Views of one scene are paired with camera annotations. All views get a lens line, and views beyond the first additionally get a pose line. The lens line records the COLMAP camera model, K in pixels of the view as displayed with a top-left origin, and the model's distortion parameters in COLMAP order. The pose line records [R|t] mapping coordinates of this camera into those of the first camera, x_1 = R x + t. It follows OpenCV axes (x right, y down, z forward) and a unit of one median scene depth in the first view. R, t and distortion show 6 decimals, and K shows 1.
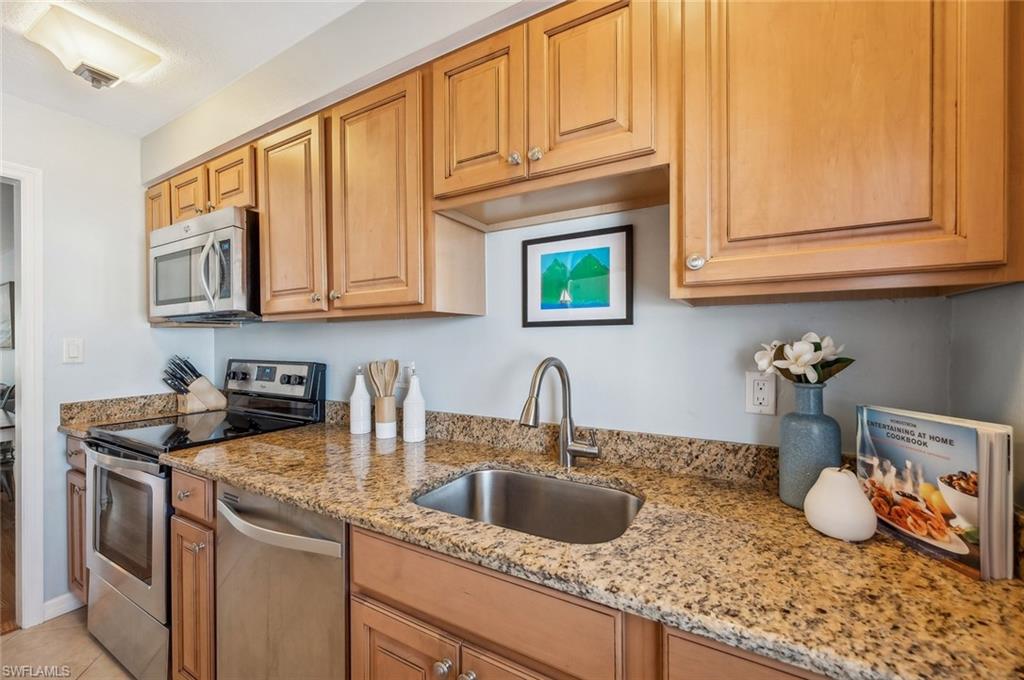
lens RADIAL K [[412.2, 0, 512.0], [0, 412.2, 341.4], [0, 0, 1]] dist [-0.000285, 0.000000]
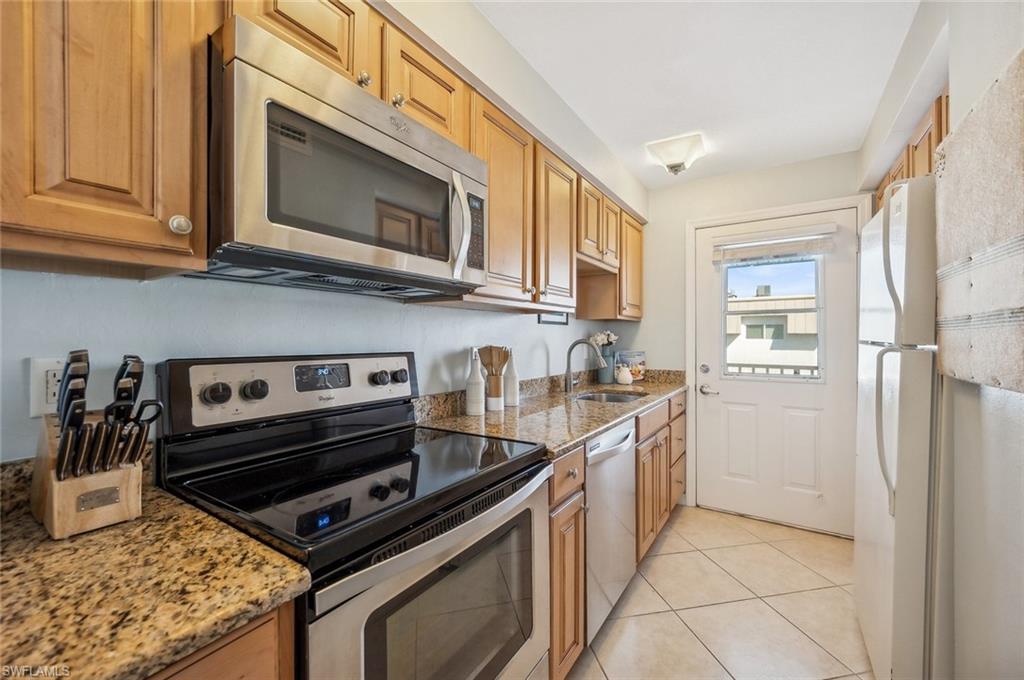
lens RADIAL K [[412.2, 0, 512.9], [0, 412.2, 340.7], [0, 0, 1]] dist [-0.000285, 0.000000]
pose [[0.060445, 0.003480, 0.998165, -1.248651], [0.004665, 0.999982, -0.003769, 0.032409], [-0.998161, 0.004884, 0.060427, 0.741066]]
